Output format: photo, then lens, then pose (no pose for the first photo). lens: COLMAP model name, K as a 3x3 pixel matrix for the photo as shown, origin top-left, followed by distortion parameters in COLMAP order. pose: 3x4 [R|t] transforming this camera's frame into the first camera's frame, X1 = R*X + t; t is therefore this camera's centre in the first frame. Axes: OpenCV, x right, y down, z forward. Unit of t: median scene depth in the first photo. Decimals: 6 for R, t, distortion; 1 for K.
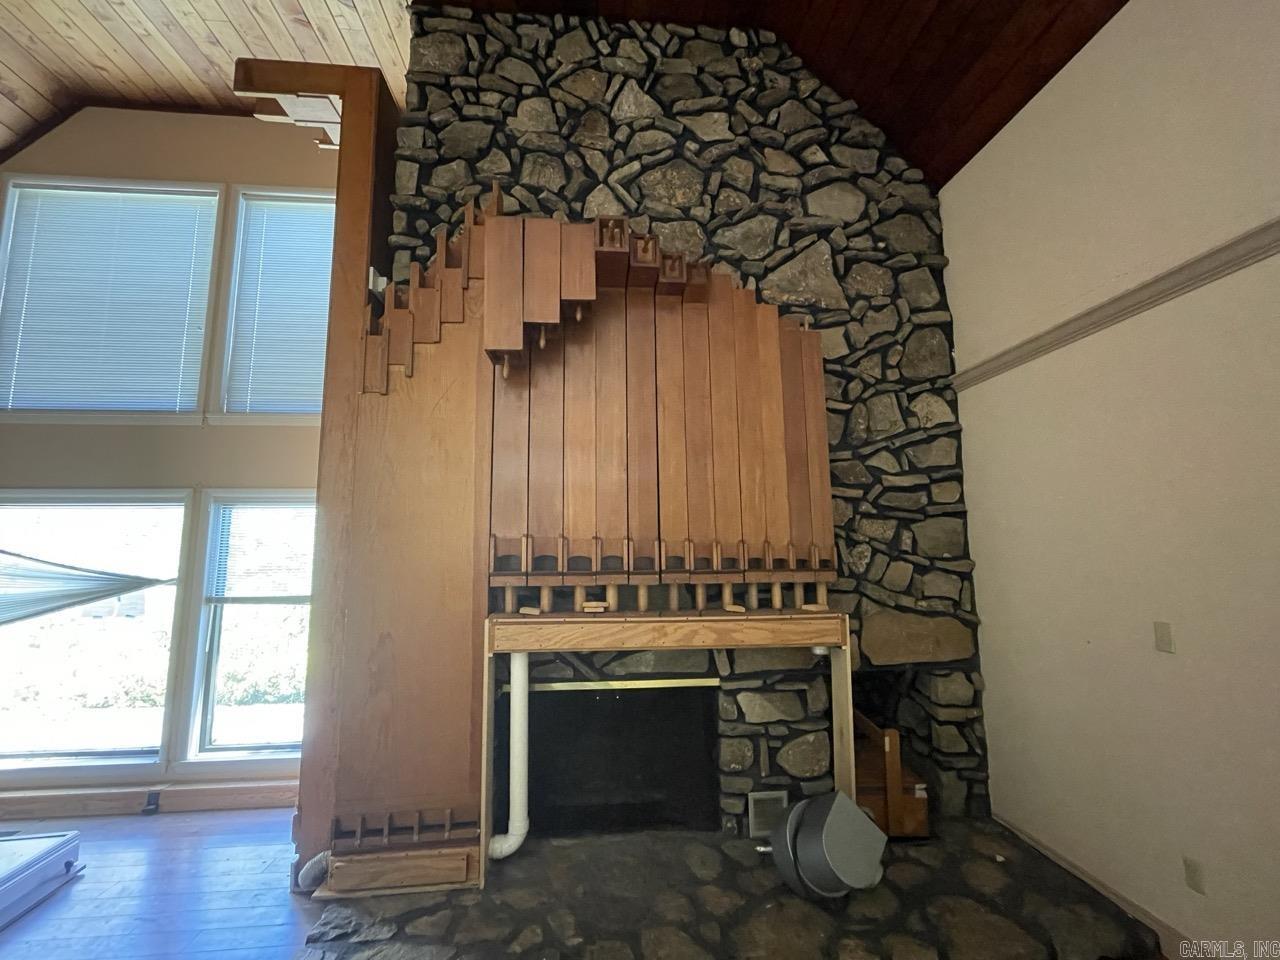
lens RADIAL K [[517.7, 0, 642.1], [0, 517.7, 483.4], [0, 0, 1]] dist [0.000579, 0.000090]
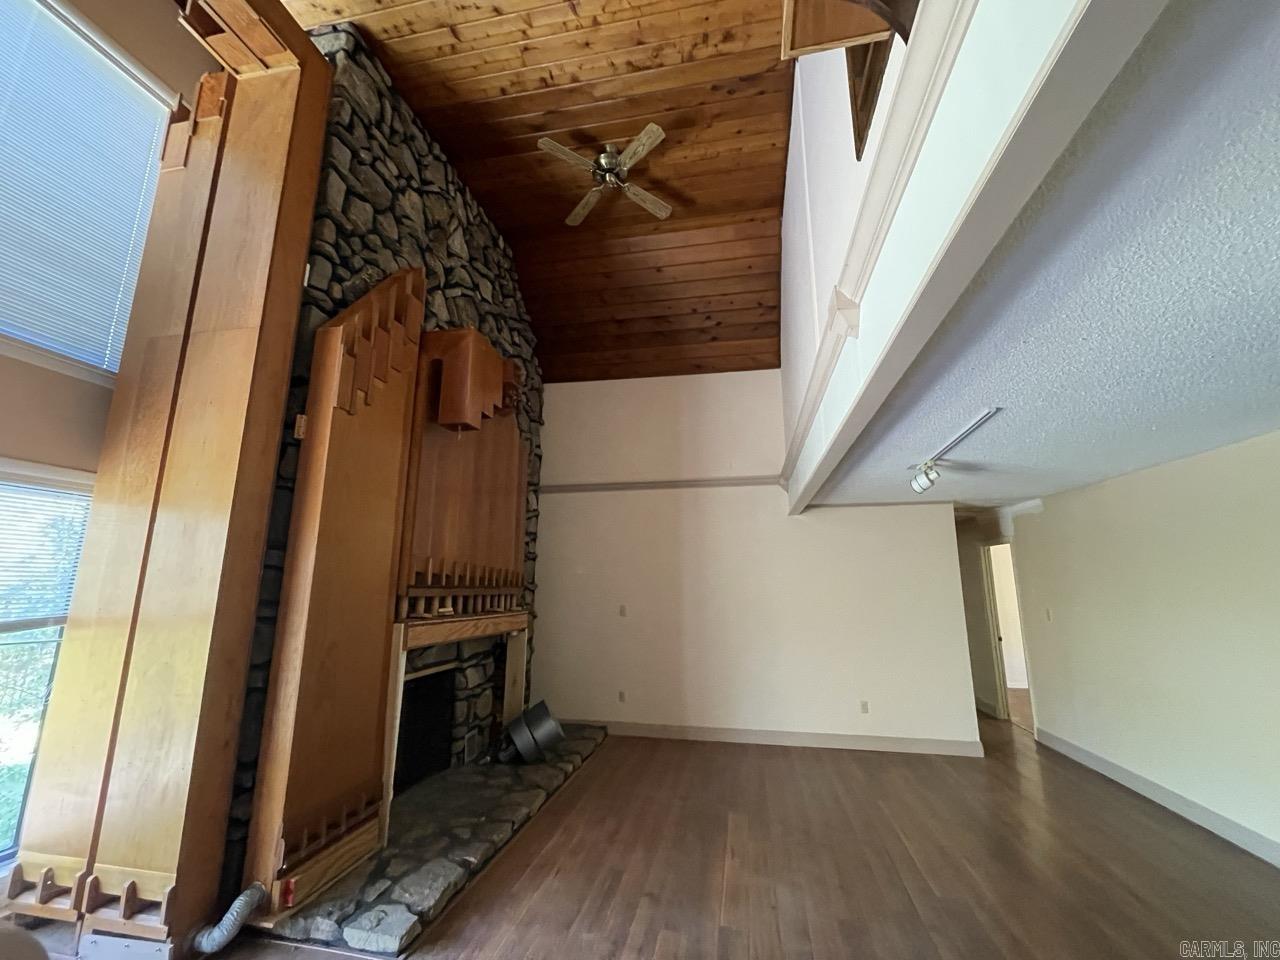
lens RADIAL K [[517.7, 0, 641.6], [0, 517.7, 477.3], [0, 0, 1]] dist [0.000579, 0.000090]
pose [[0.279950, 0.208160, 0.937175, -1.215153], [-0.127814, 0.975600, -0.178515, 0.062097], [-0.951468, -0.069809, 0.299726, 0.100617]]
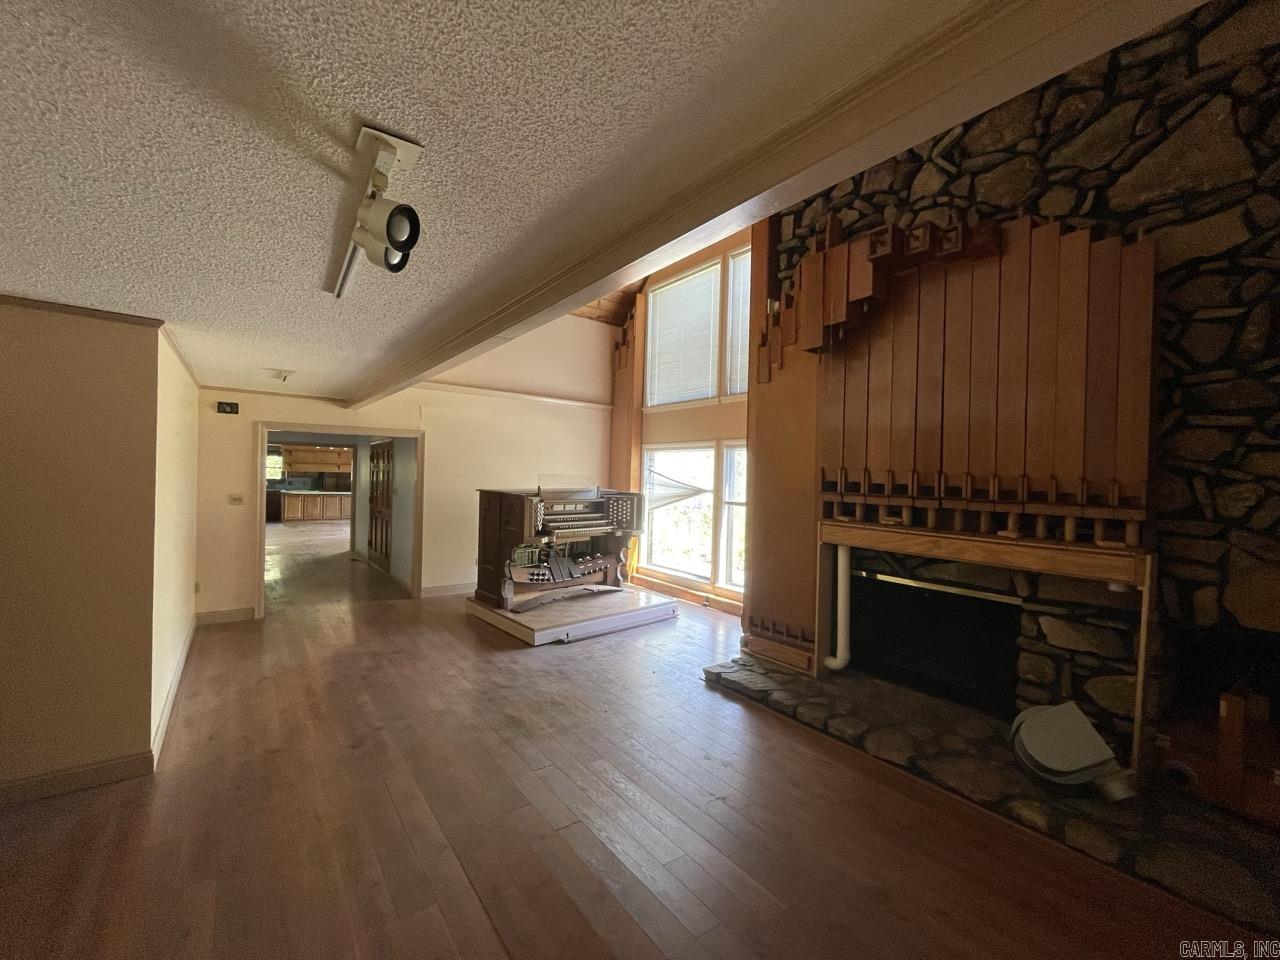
lens RADIAL K [[517.7, 0, 635.9], [0, 517.7, 480.1], [0, 0, 1]] dist [0.000579, 0.000090]
pose [[0.532888, 0.029662, -0.845665, 0.645554], [0.075369, 0.993750, 0.082349, -0.028163], [0.842822, -0.107620, 0.527322, -0.250315]]
